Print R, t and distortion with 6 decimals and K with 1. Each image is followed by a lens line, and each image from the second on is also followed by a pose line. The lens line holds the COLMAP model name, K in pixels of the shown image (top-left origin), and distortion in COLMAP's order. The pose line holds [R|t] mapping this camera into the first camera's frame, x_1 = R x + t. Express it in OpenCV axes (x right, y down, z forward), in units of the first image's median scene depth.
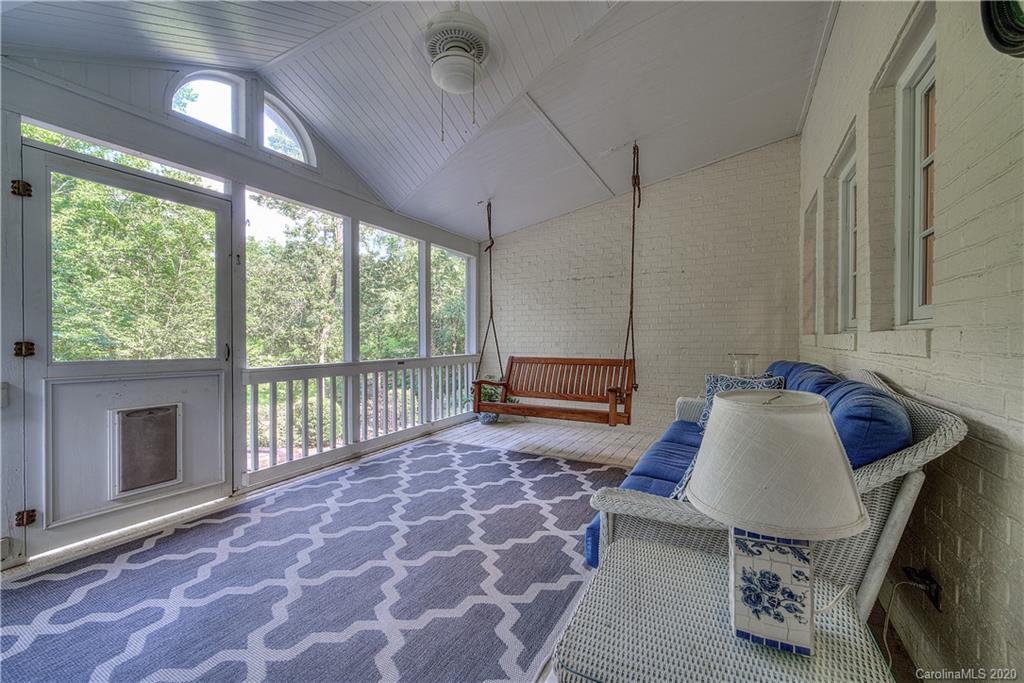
lens RADIAL K [[409.2, 0, 514.6], [0, 409.2, 341.1], [0, 0, 1]] dist [-0.001999, -0.000115]
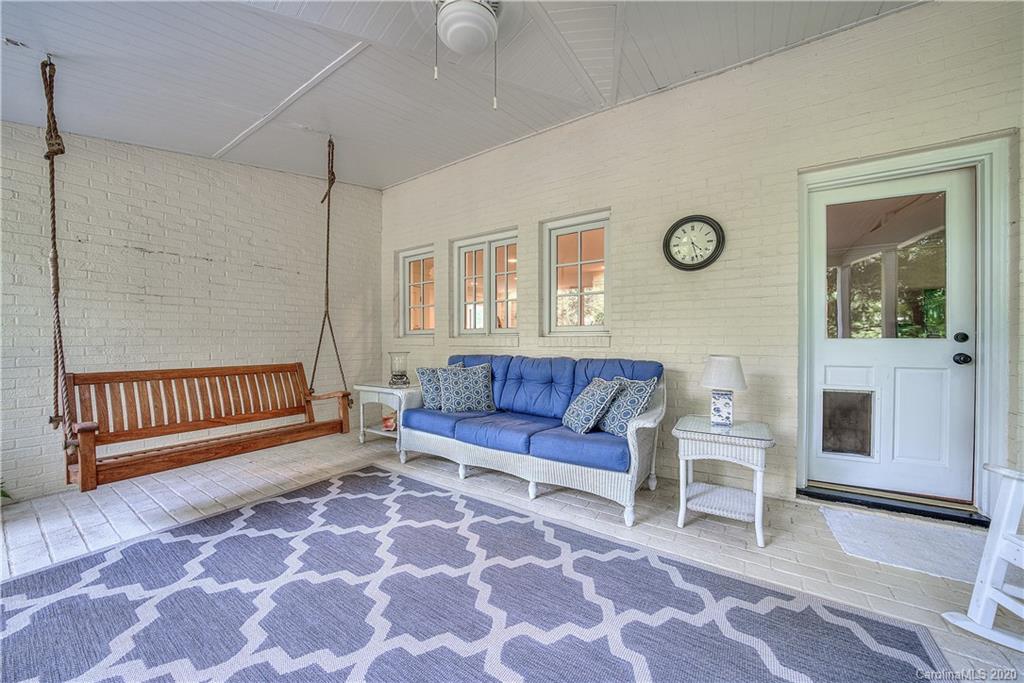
lens RADIAL K [[366.0, 0, 515.5], [0, 366.0, 343.4], [0, 0, 1]] dist [-0.025872, 0.001923]
pose [[0.084230, -0.005475, 0.996431, -0.582402], [0.006208, 0.999968, 0.004969, -0.000373], [-0.996427, 0.005767, 0.084261, 0.560071]]
